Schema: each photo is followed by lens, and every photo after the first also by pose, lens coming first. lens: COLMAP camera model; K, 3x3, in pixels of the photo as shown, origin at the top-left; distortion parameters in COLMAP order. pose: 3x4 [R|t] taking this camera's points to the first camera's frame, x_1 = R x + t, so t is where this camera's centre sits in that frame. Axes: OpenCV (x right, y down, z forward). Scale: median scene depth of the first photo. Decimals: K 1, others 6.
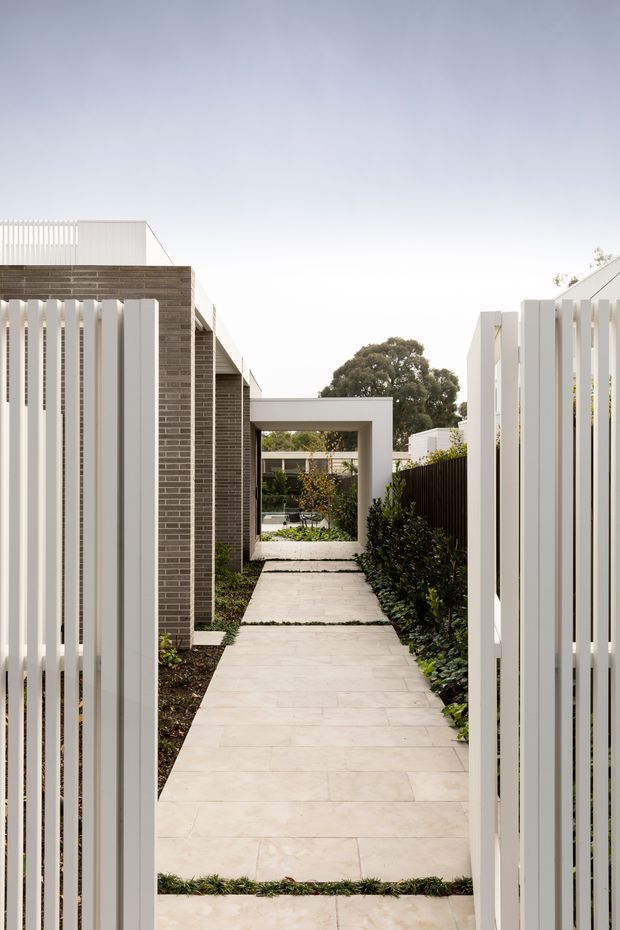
lens RADIAL K [[870.1, 0, 310.7], [0, 870.1, 488.5], [0, 0, 1]] dist [-0.005344, -0.004708]
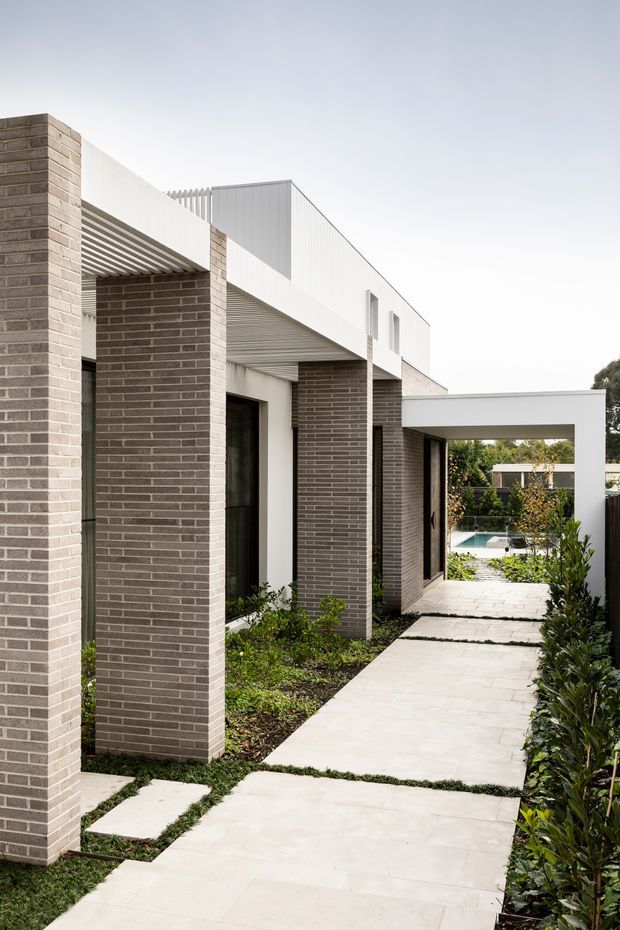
lens RADIAL K [[870.1, 0, 310.7], [0, 870.1, 488.5], [0, 0, 1]] dist [-0.005344, -0.004708]
pose [[0.954847, 0.006707, -0.297024, 0.099481], [-0.010344, 0.999890, -0.010675, -0.020439], [0.296919, 0.013266, 0.954810, 0.348672]]
